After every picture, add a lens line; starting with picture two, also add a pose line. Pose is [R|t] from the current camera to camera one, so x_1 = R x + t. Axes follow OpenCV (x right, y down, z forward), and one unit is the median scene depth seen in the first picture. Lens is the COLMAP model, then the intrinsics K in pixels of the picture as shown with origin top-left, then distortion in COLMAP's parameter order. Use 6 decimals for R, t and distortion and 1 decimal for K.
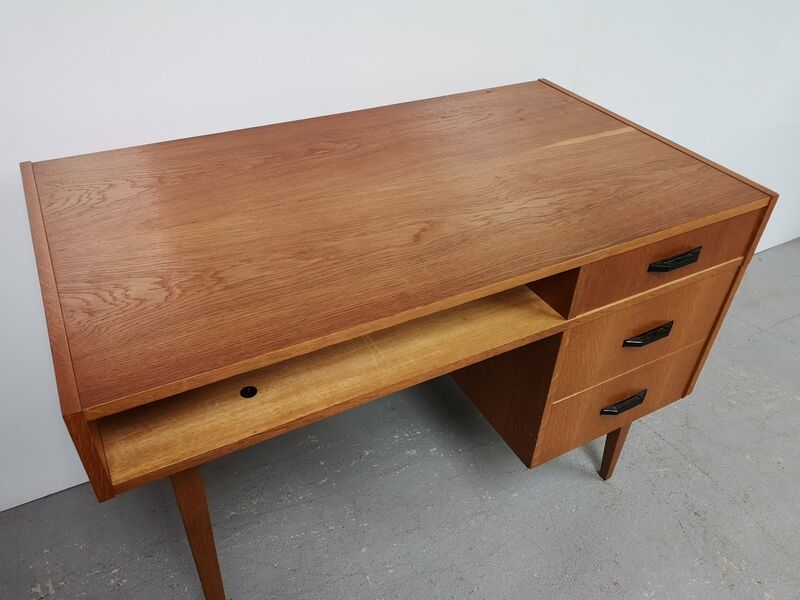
lens RADIAL K [[640.2, 0, 397.7], [0, 640.2, 298.8], [0, 0, 1]] dist [0.048986, -0.066870]
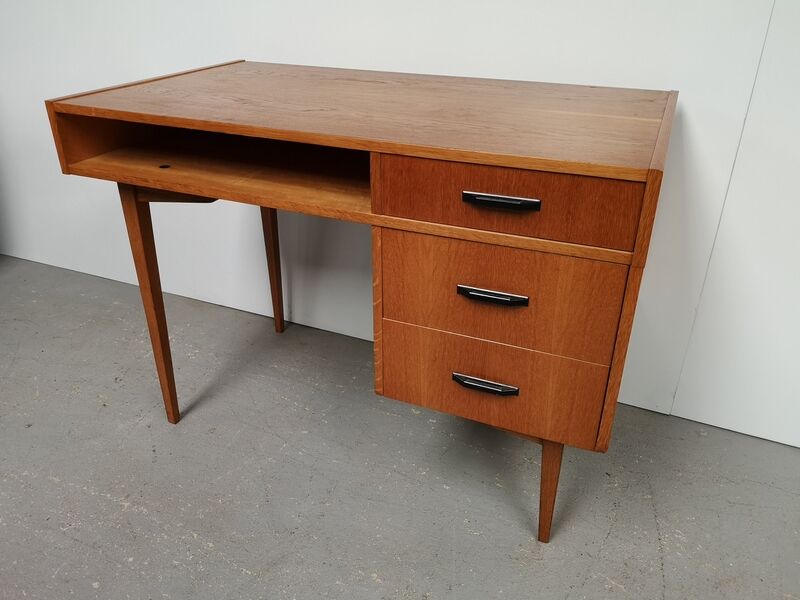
lens RADIAL K [[640.2, 0, 397.7], [0, 640.2, 298.8], [0, 0, 1]] dist [0.048986, -0.066870]
pose [[0.617356, 0.337783, -0.710475, 1.070626], [-0.464987, 0.885158, 0.016789, 0.117993], [0.634554, 0.319996, 0.703522, 0.315114]]
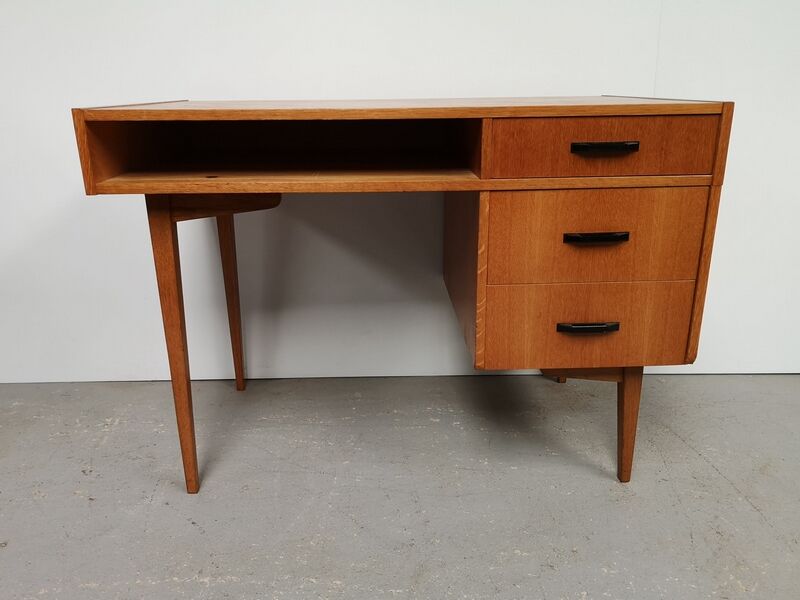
lens RADIAL K [[640.0, 0, 400.0], [0, 640.0, 300.0], [0, 0, 1]] dist [0.063730, -0.124884]
pose [[0.892381, 0.099920, -0.440082, 0.642193], [-0.240164, 0.930768, -0.275666, 0.565833], [0.382070, 0.351691, 0.854597, 0.047797]]
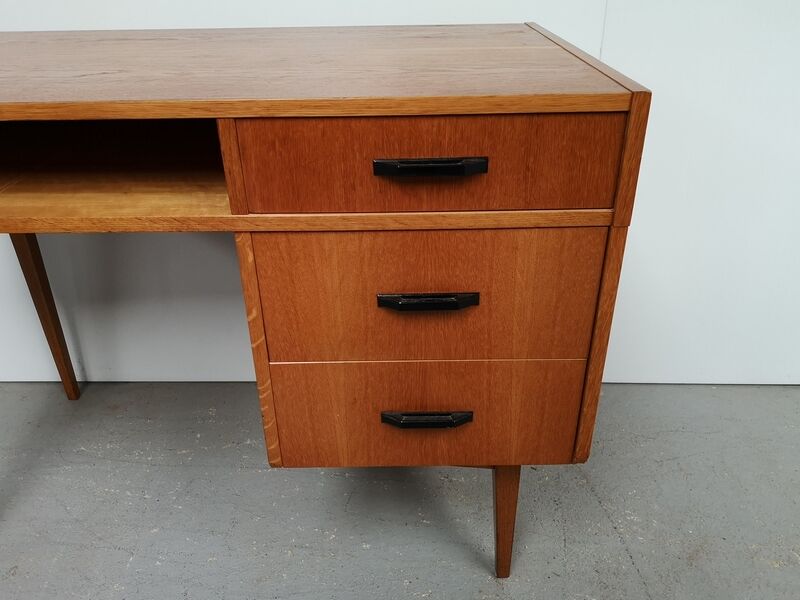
lens RADIAL K [[640.0, 0, 400.0], [0, 640.0, 300.0], [0, 0, 1]] dist [0.063730, -0.124884]
pose [[0.875171, 0.193757, -0.443322, 0.735183], [-0.258976, 0.961589, -0.090981, 0.135709], [0.408666, 0.194434, 0.891733, 0.456675]]
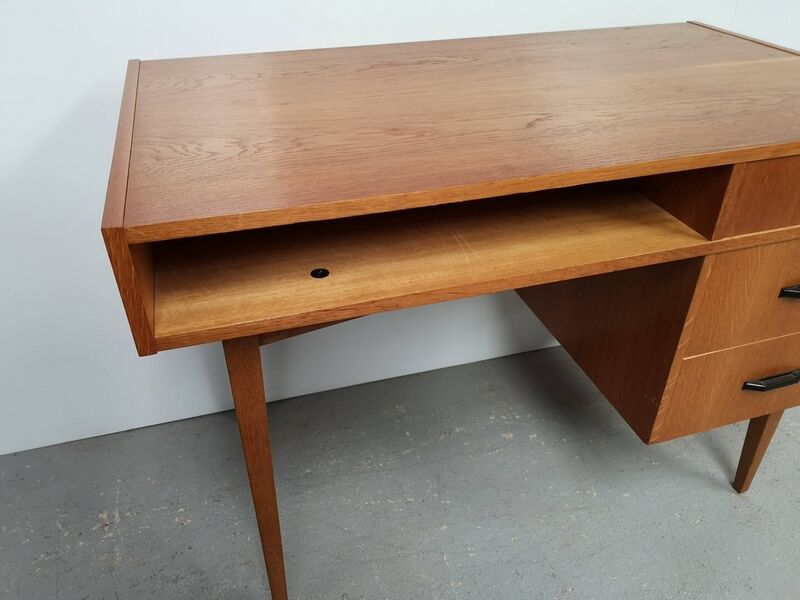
lens RADIAL K [[640.0, 0, 400.0], [0, 640.0, 300.0], [0, 0, 1]] dist [0.063730, -0.124884]
pose [[0.980894, 0.079566, -0.177528, 0.028945], [-0.090886, 0.994254, -0.056553, 0.184687], [0.172008, 0.071607, 0.982489, 0.134372]]
